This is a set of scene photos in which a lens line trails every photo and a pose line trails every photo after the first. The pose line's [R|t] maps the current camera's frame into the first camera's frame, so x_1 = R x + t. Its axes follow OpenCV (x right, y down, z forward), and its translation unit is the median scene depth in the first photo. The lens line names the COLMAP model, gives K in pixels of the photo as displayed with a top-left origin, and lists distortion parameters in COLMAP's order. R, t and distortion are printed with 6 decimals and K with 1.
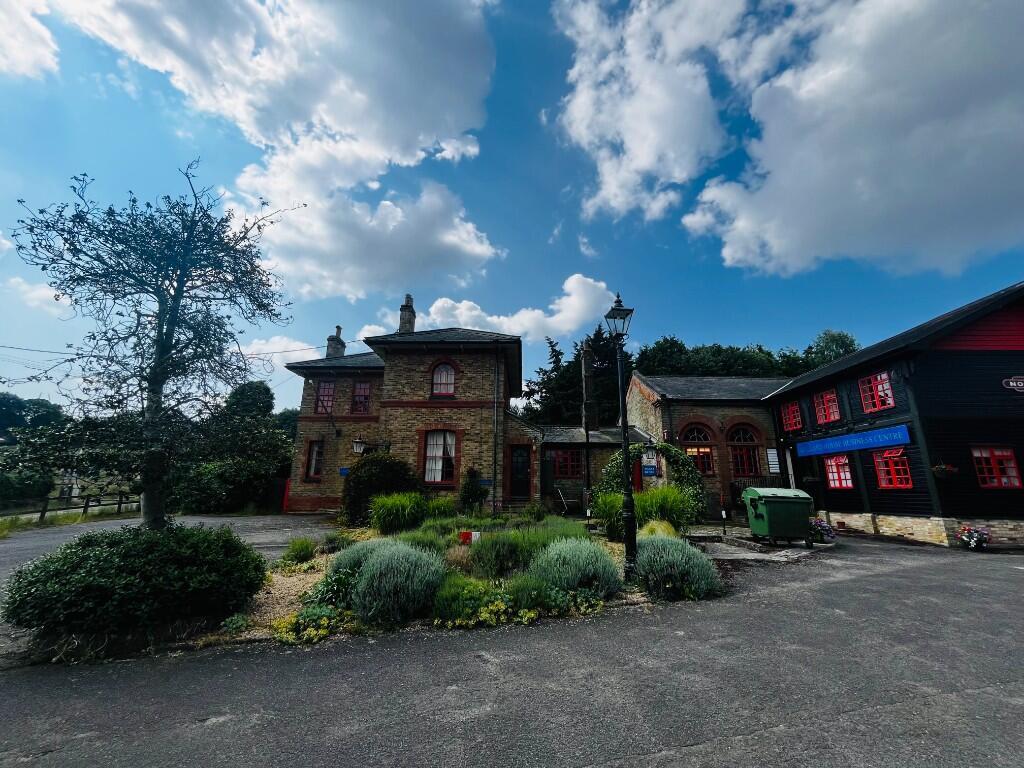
lens RADIAL K [[415.6, 0, 514.2], [0, 415.6, 384.8], [0, 0, 1]] dist [0.000380, -0.000001]
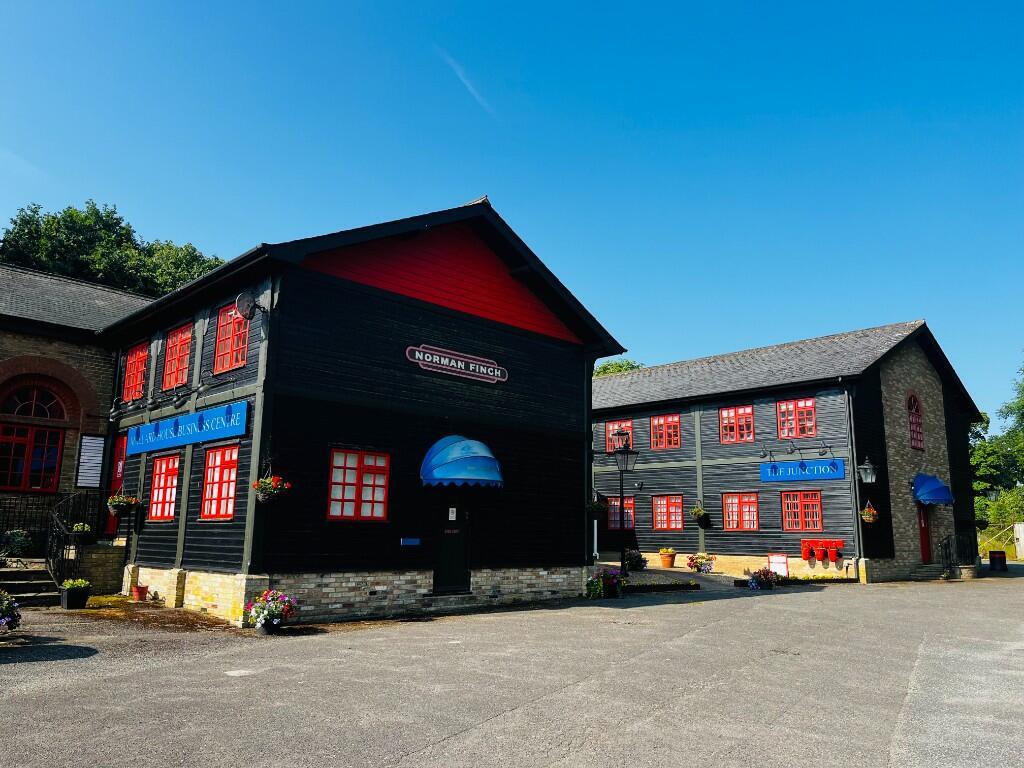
lens RADIAL K [[767.1, 0, 512.0], [0, 767.1, 384.0], [0, 0, 1]] dist [0.071039, -0.100534]
pose [[0.698474, 0.135549, 0.702681, 0.376216], [-0.183355, 0.983019, -0.007370, 0.017515], [-0.691748, -0.123692, 0.711467, 0.063151]]
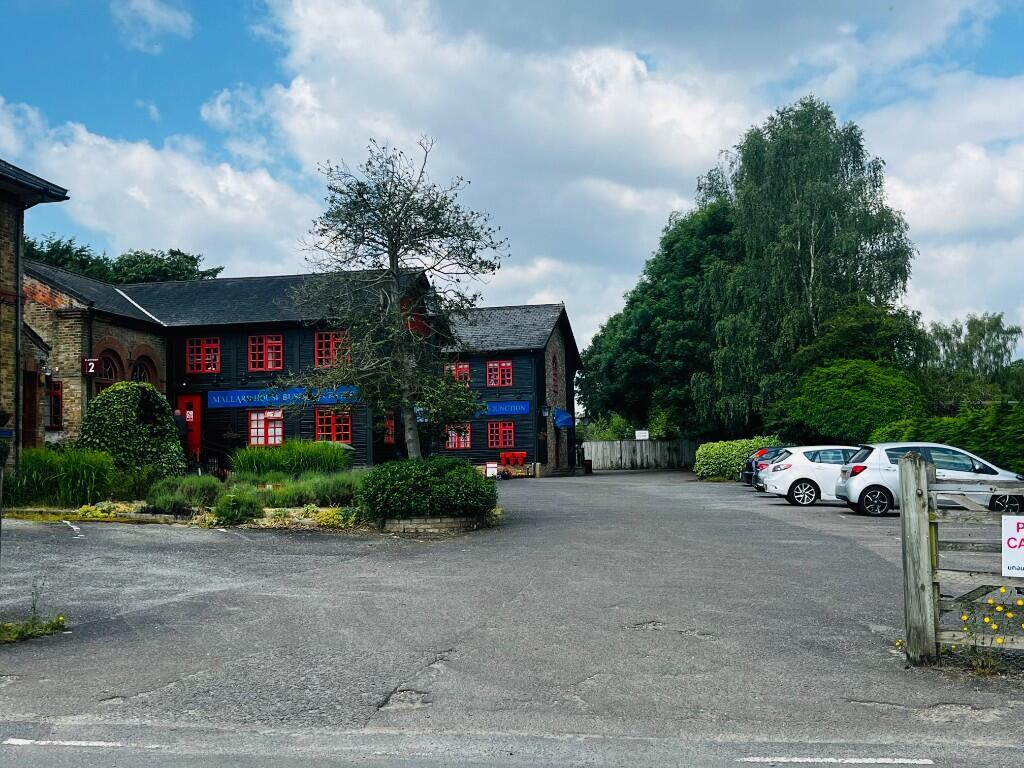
lens RADIAL K [[1229.2, 0, 512.0], [0, 1229.2, 384.0], [0, 0, 1]] dist [0.019894, -0.008105]
pose [[0.186468, 0.053317, 0.981013, -1.591940], [-0.218673, 0.975731, -0.011465, 0.032932], [-0.957816, -0.212384, 0.193602, 0.013582]]
